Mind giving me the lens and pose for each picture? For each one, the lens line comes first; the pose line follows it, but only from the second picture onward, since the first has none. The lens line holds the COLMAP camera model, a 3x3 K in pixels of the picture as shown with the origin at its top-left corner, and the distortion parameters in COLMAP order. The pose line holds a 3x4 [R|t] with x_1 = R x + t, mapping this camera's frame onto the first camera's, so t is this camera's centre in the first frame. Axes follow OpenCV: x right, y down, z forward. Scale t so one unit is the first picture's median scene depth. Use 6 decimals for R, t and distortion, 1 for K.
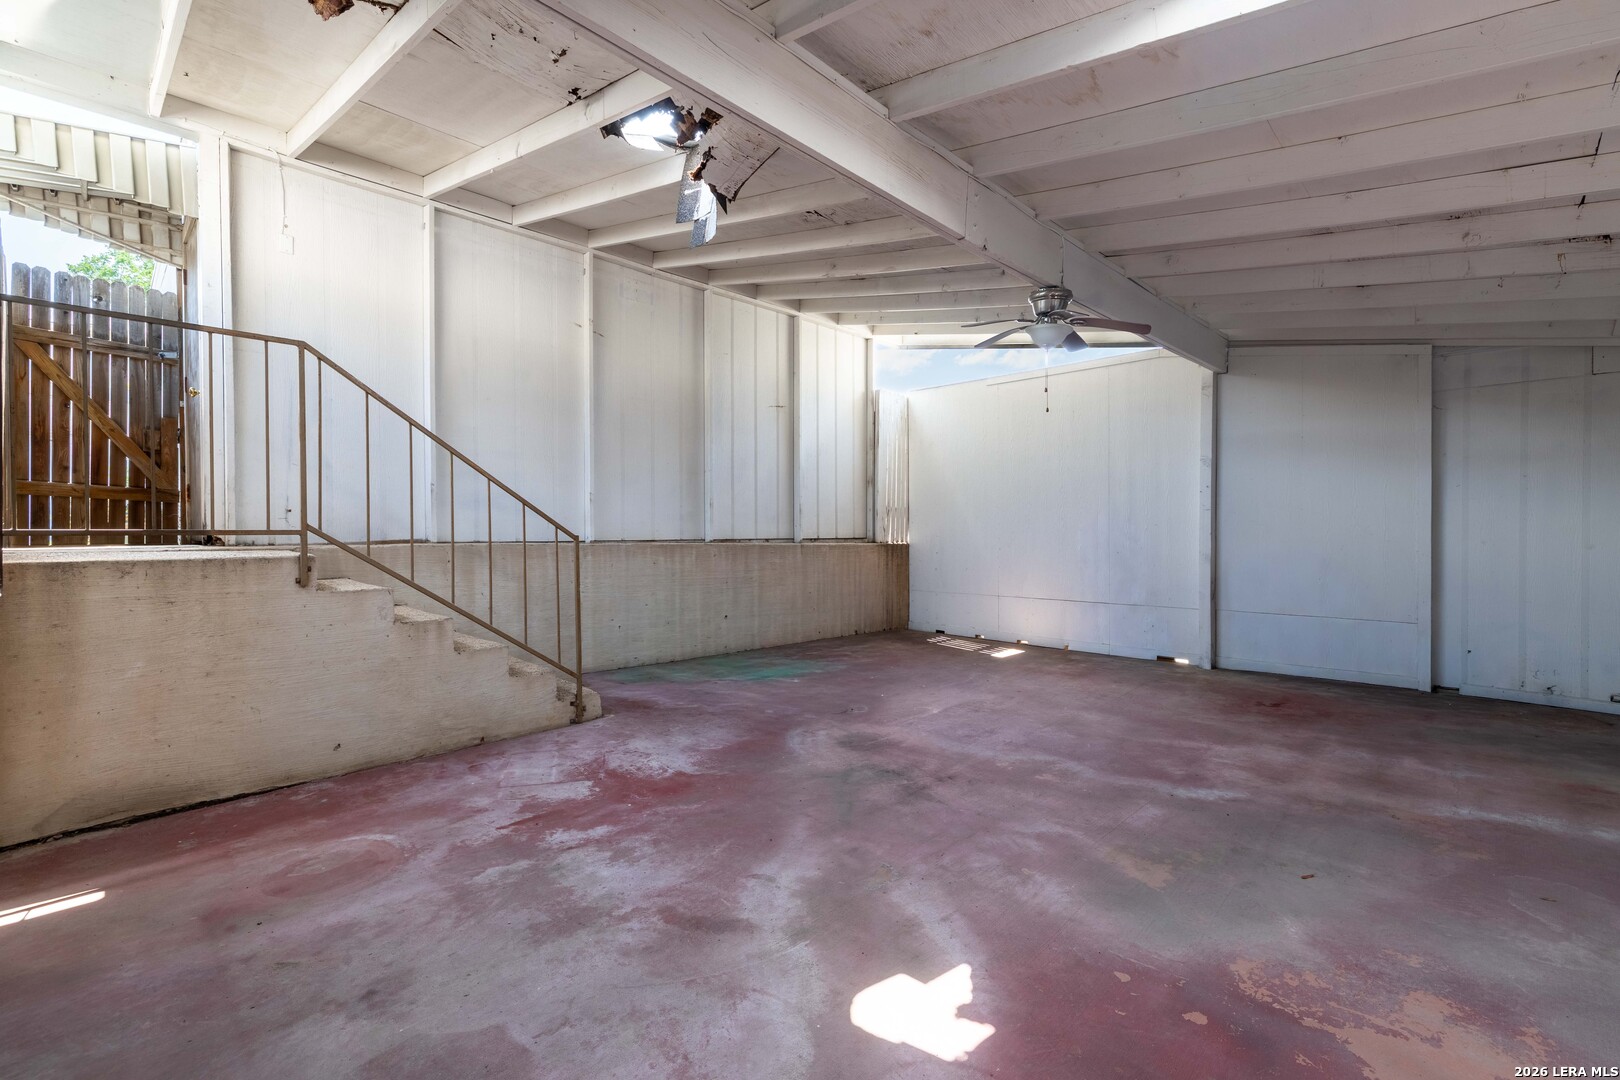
lens RADIAL K [[713.3, 0, 813.3], [0, 713.3, 538.1], [0, 0, 1]] dist [-0.002068, 0.000012]
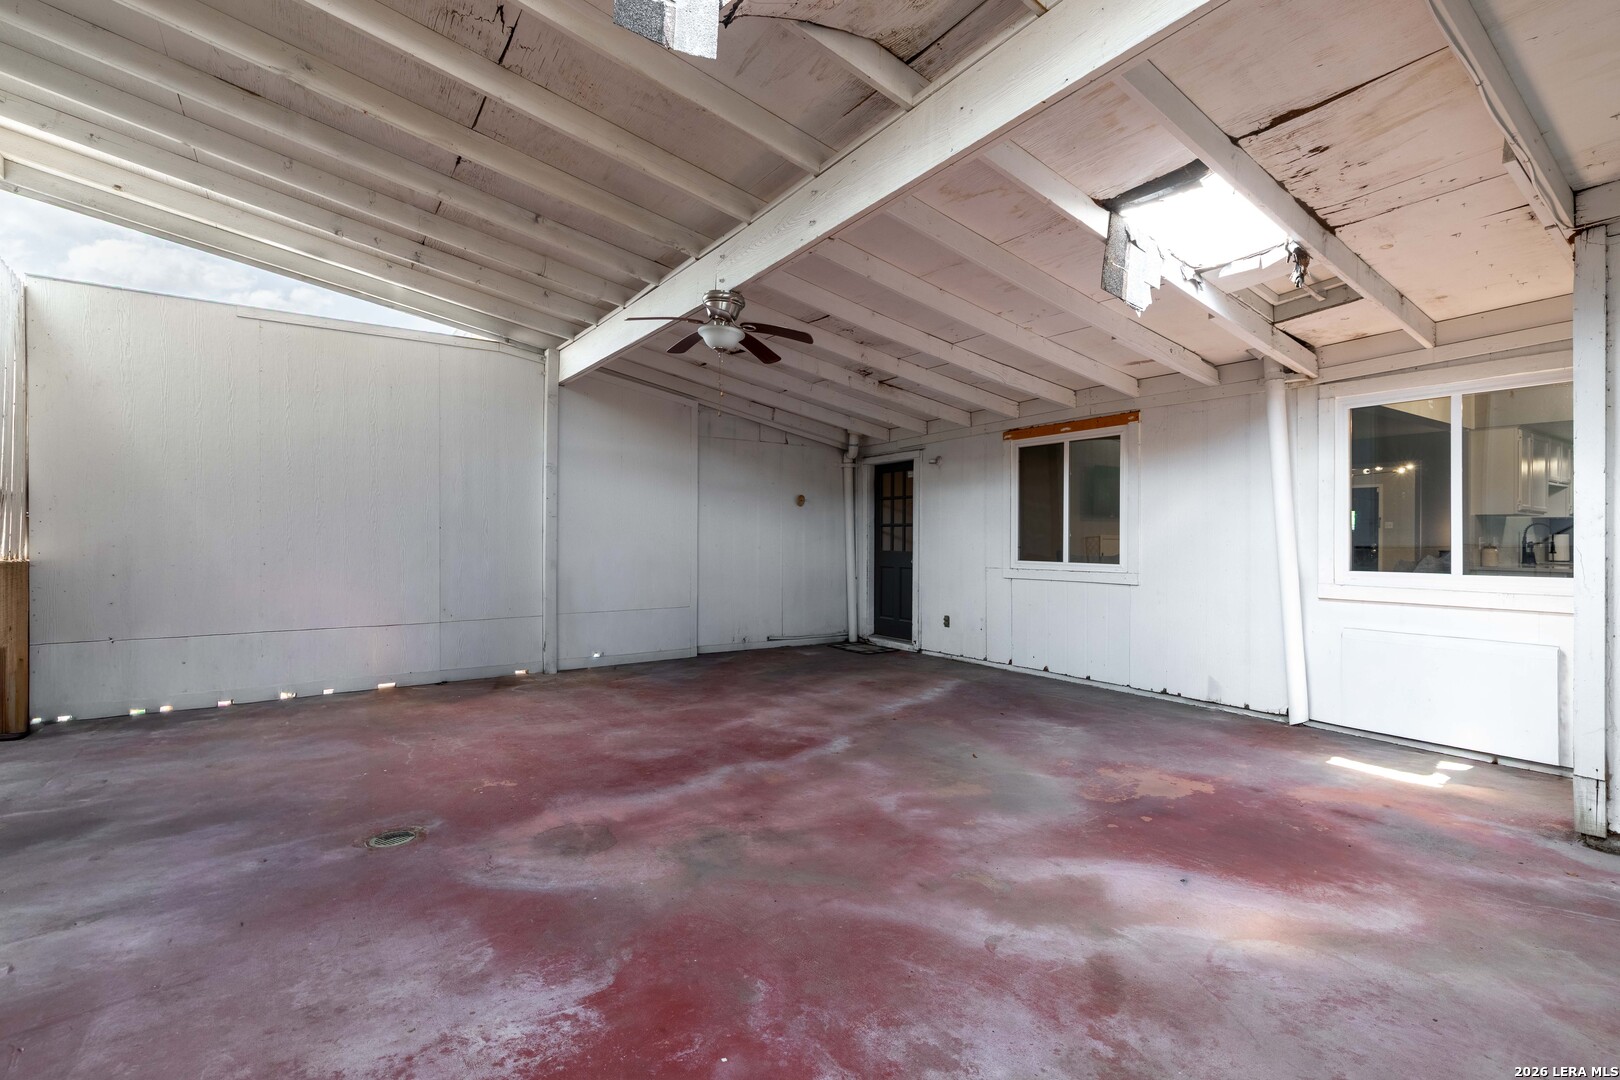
lens RADIAL K [[742.1, 0, 812.9], [0, 742.1, 534.8], [0, 0, 1]] dist [-0.005162, 0.001130]
pose [[0.177193, 0.004000, 0.984168, -1.006763], [0.009989, 0.999933, -0.005862, -0.009136], [-0.984125, 0.010870, 0.177142, 1.074749]]
